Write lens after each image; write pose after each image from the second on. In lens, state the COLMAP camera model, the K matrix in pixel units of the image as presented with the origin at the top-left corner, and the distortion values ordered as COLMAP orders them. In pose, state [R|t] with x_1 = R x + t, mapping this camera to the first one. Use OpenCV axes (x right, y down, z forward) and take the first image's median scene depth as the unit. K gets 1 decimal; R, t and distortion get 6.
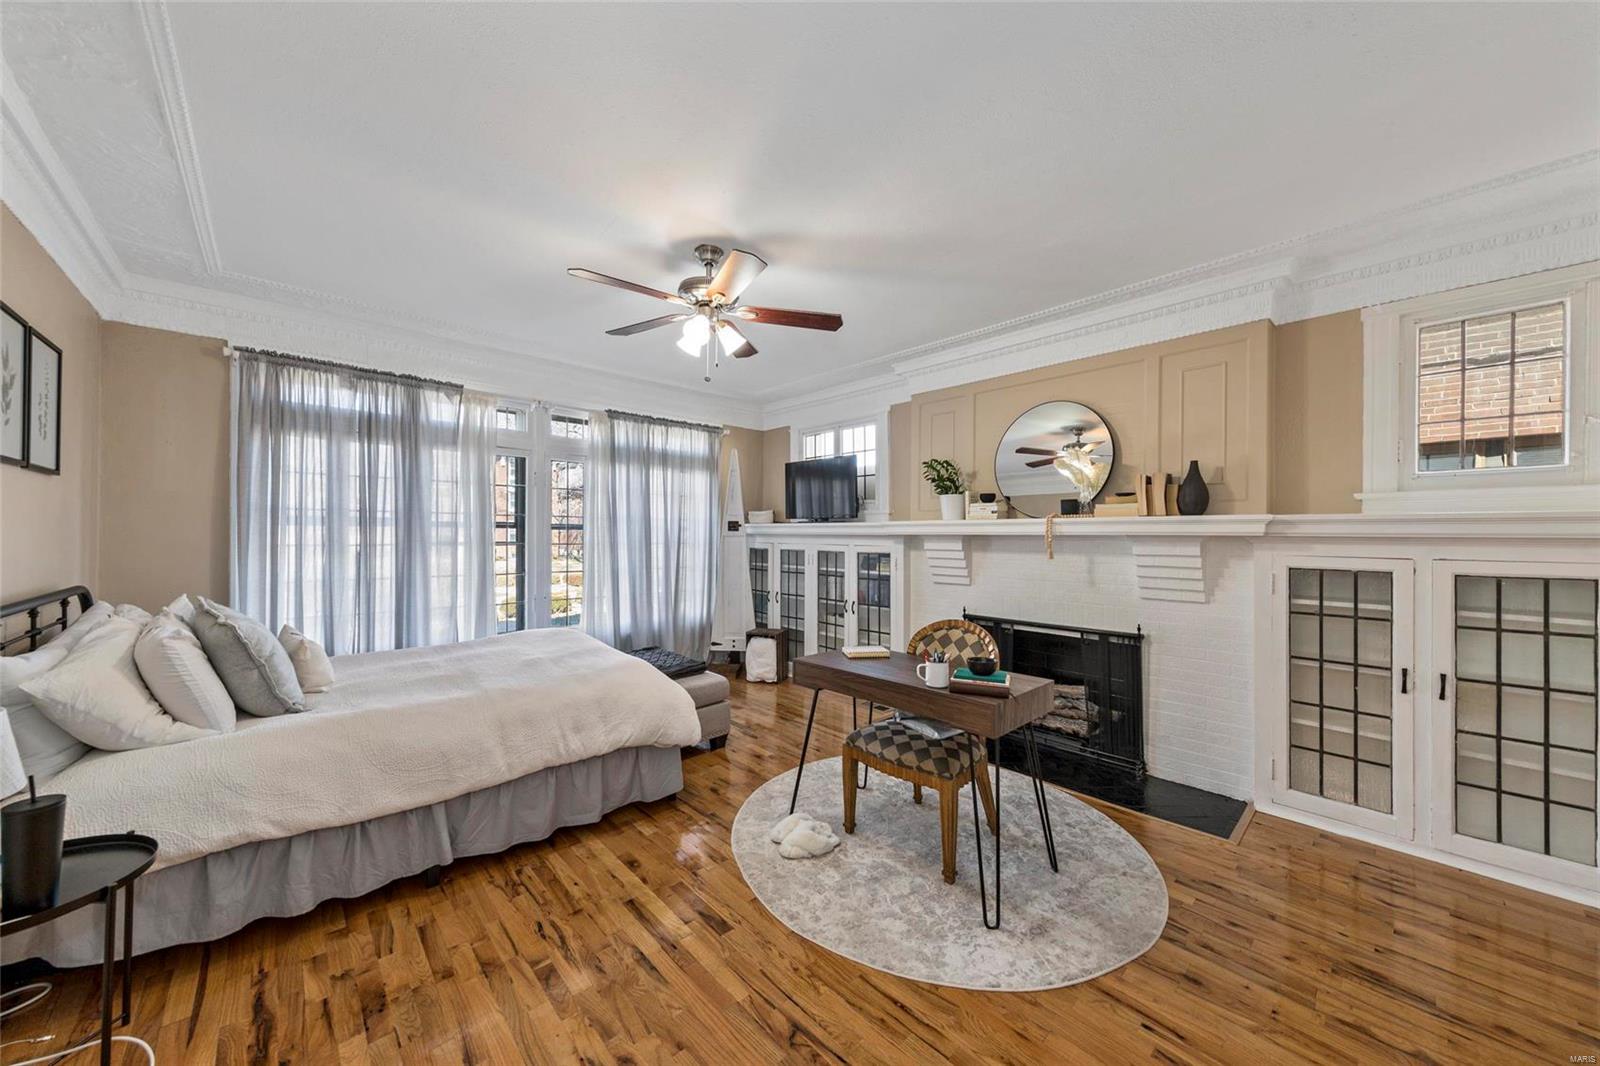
lens RADIAL K [[579.5, 0, 796.2], [0, 579.5, 536.2], [0, 0, 1]] dist [0.003967, 0.000018]
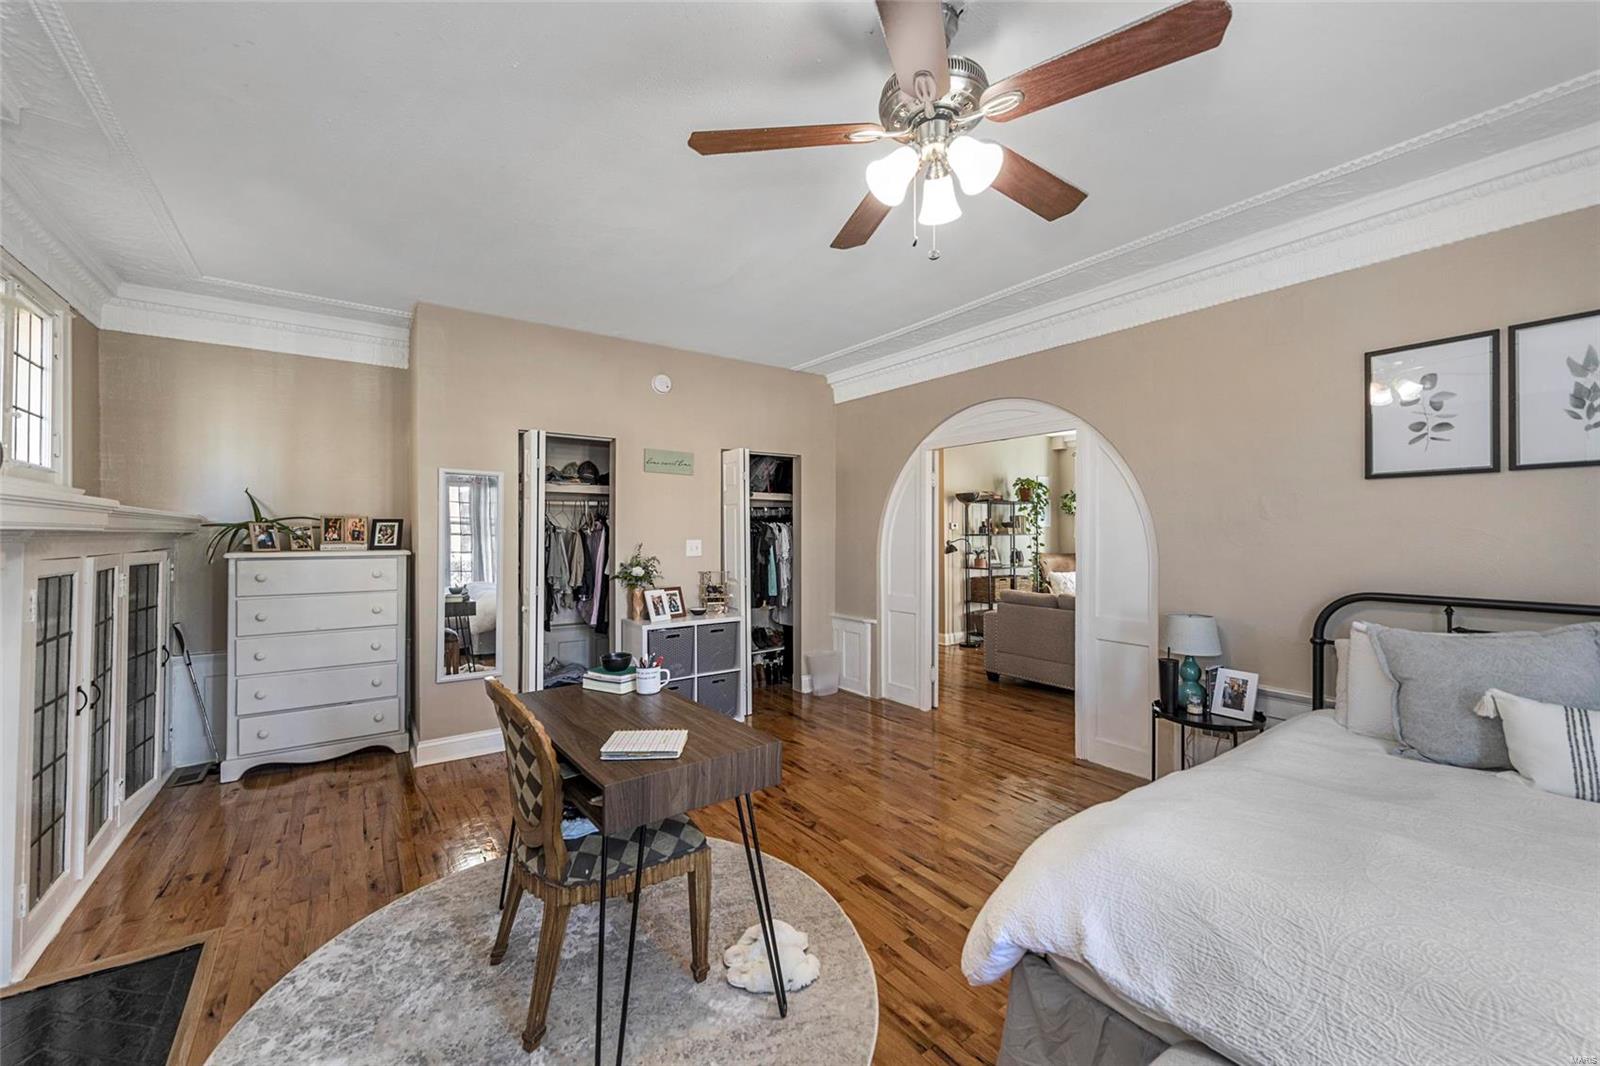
lens RADIAL K [[622.8, 0, 799.5], [0, 622.8, 525.4], [0, 0, 1]] dist [0.003500, -0.000455]
pose [[-0.993766, -0.004888, 0.111382, -0.126455], [-0.006004, 0.999935, -0.009682, -0.005971], [-0.111328, -0.010290, -0.993730, 2.167518]]
